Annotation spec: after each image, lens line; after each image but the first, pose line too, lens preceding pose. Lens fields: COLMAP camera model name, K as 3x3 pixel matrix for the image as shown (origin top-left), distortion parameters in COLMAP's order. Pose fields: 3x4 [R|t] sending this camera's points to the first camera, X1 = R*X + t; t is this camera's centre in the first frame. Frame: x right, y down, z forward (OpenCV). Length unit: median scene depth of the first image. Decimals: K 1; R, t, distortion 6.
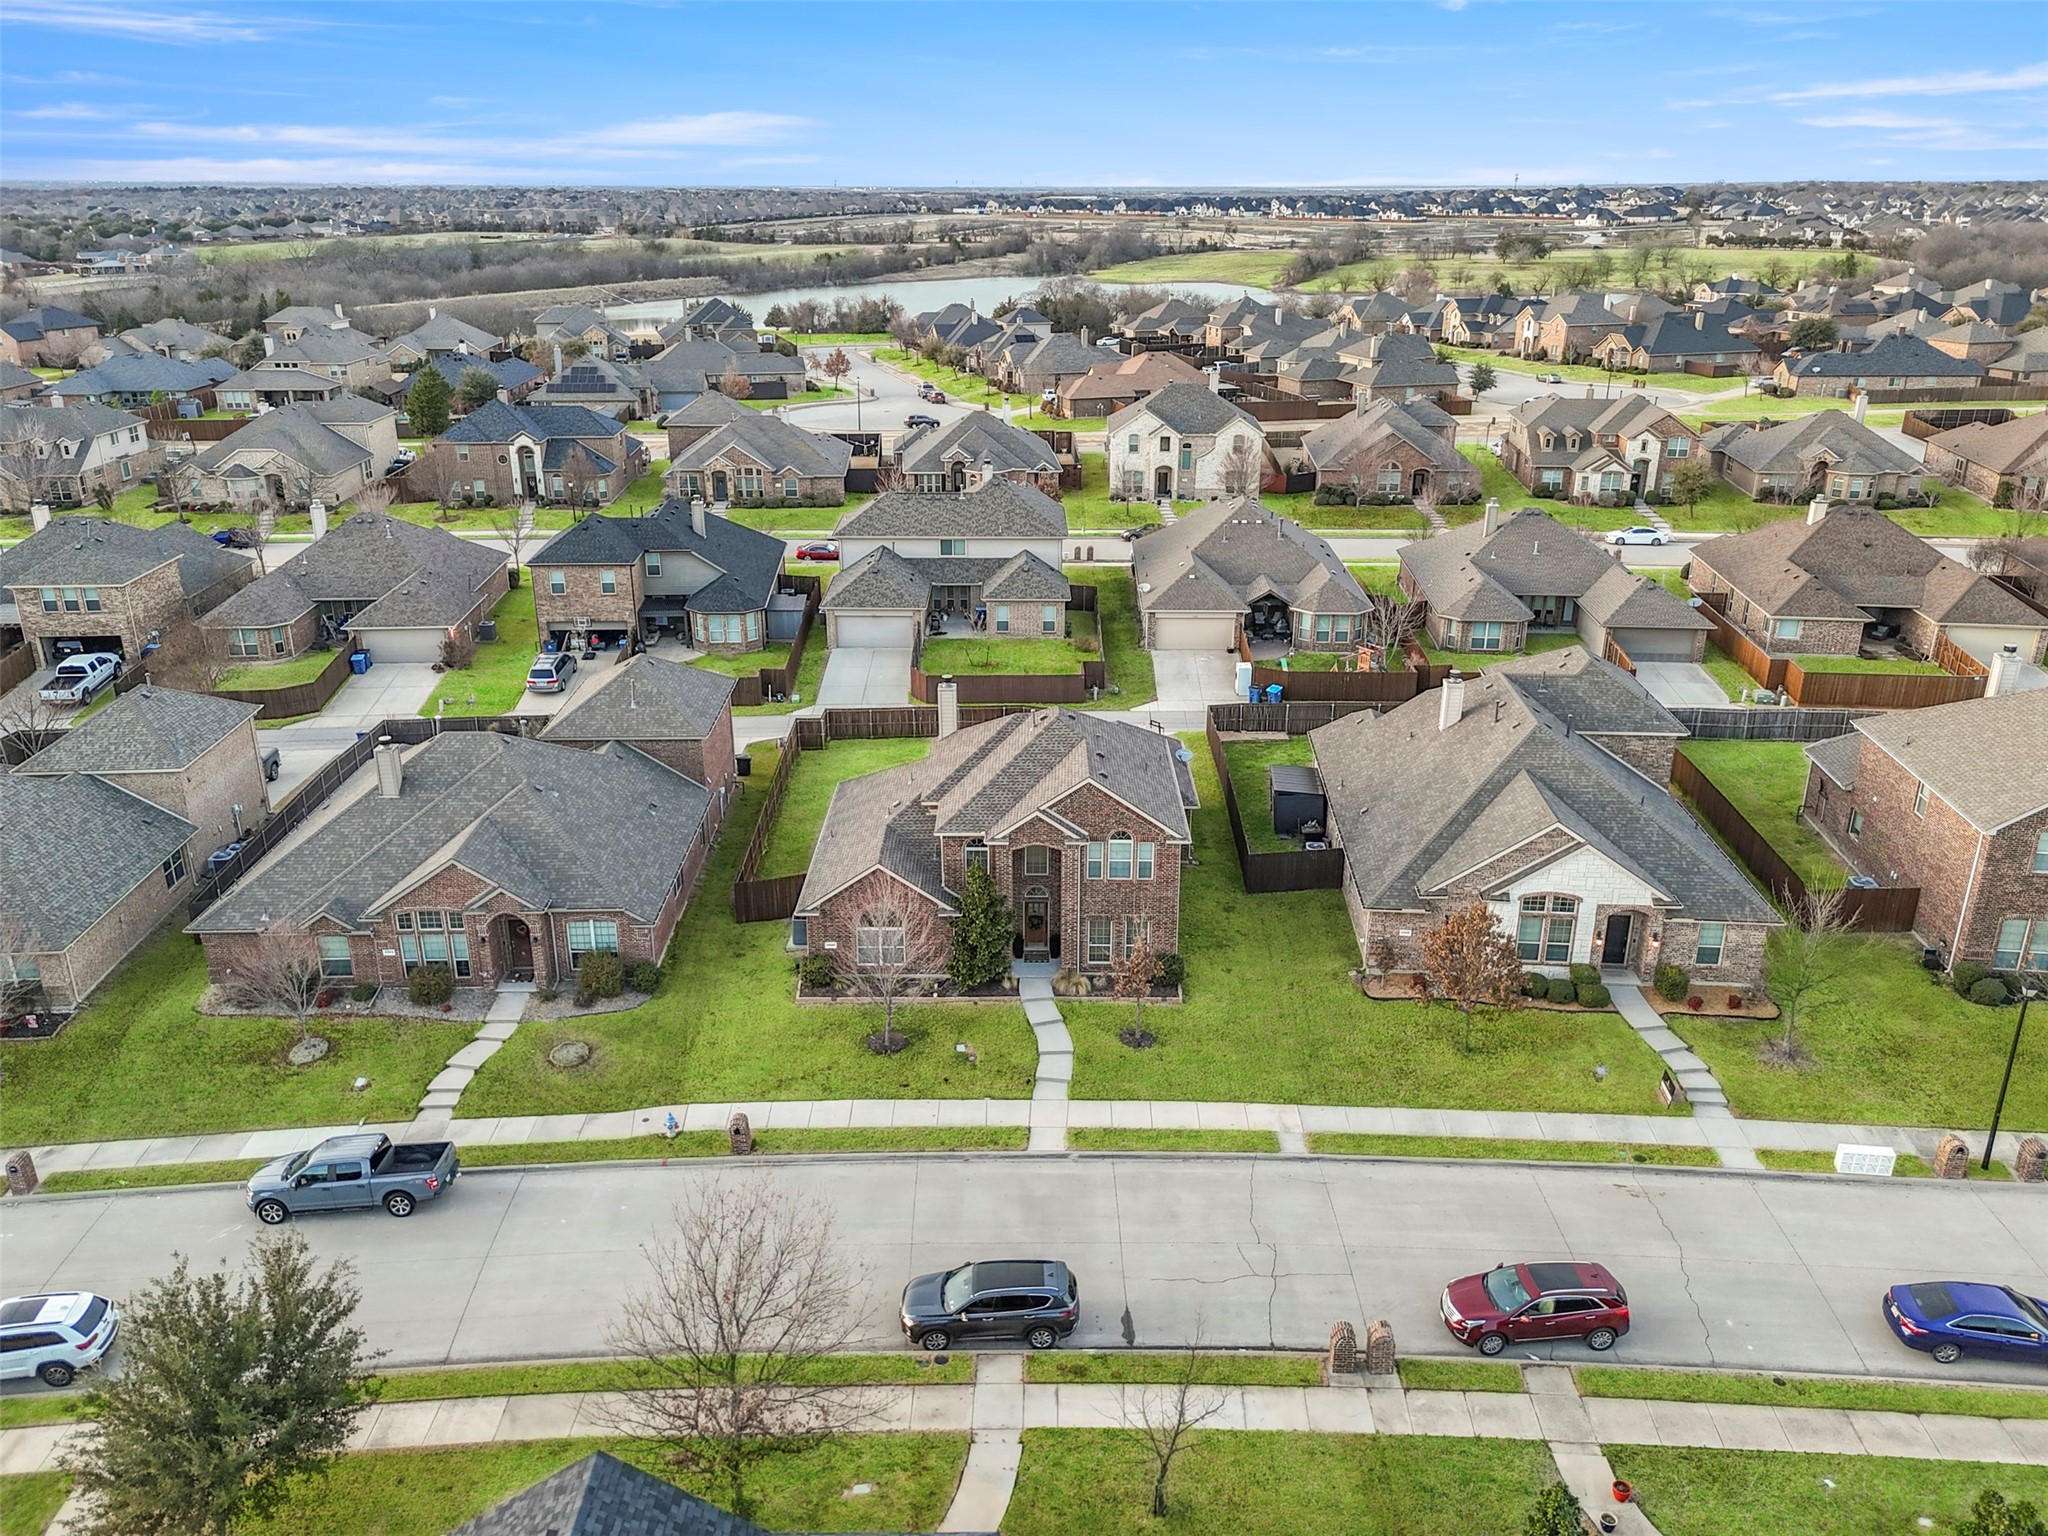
lens RADIAL K [[1437.2, 0, 1024.0], [0, 1437.2, 768.0], [0, 0, 1]] dist [-0.000937, 0.000210]
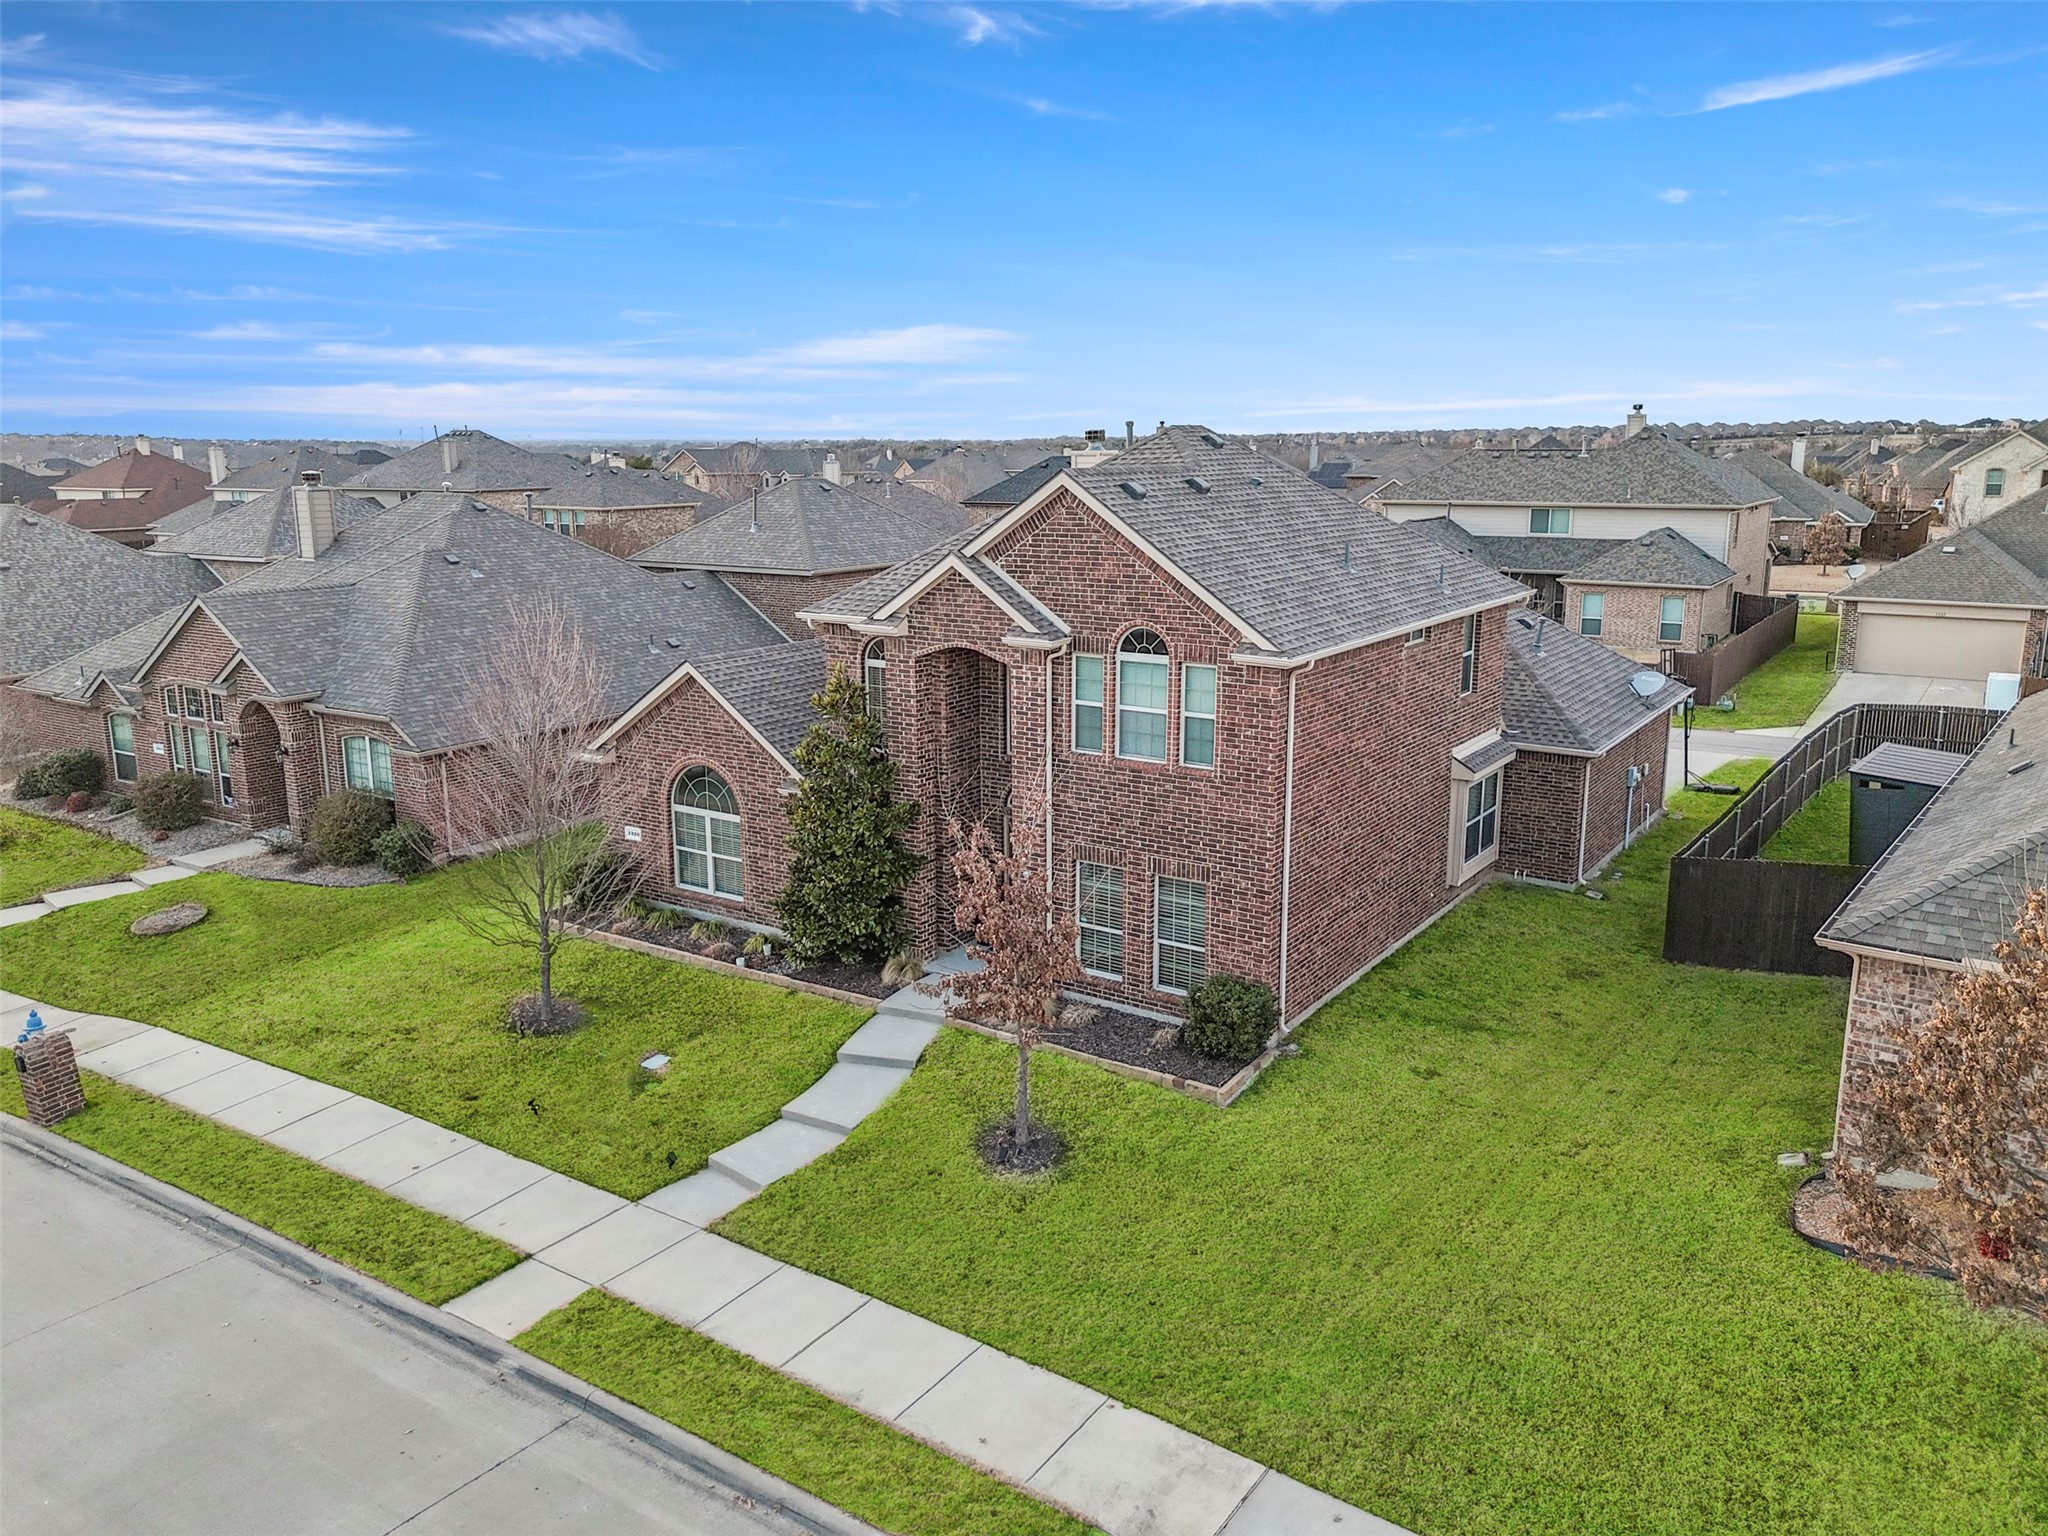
lens RADIAL K [[1506.3, 0, 1024.0], [0, 1506.3, 768.0], [0, 0, 1]] dist [0.012185, 0.005207]
pose [[0.837092, 0.118696, -0.534030, 0.264535], [-0.191129, 0.978118, -0.082194, 0.121085], [0.512588, 0.170872, 0.841461, 0.639648]]
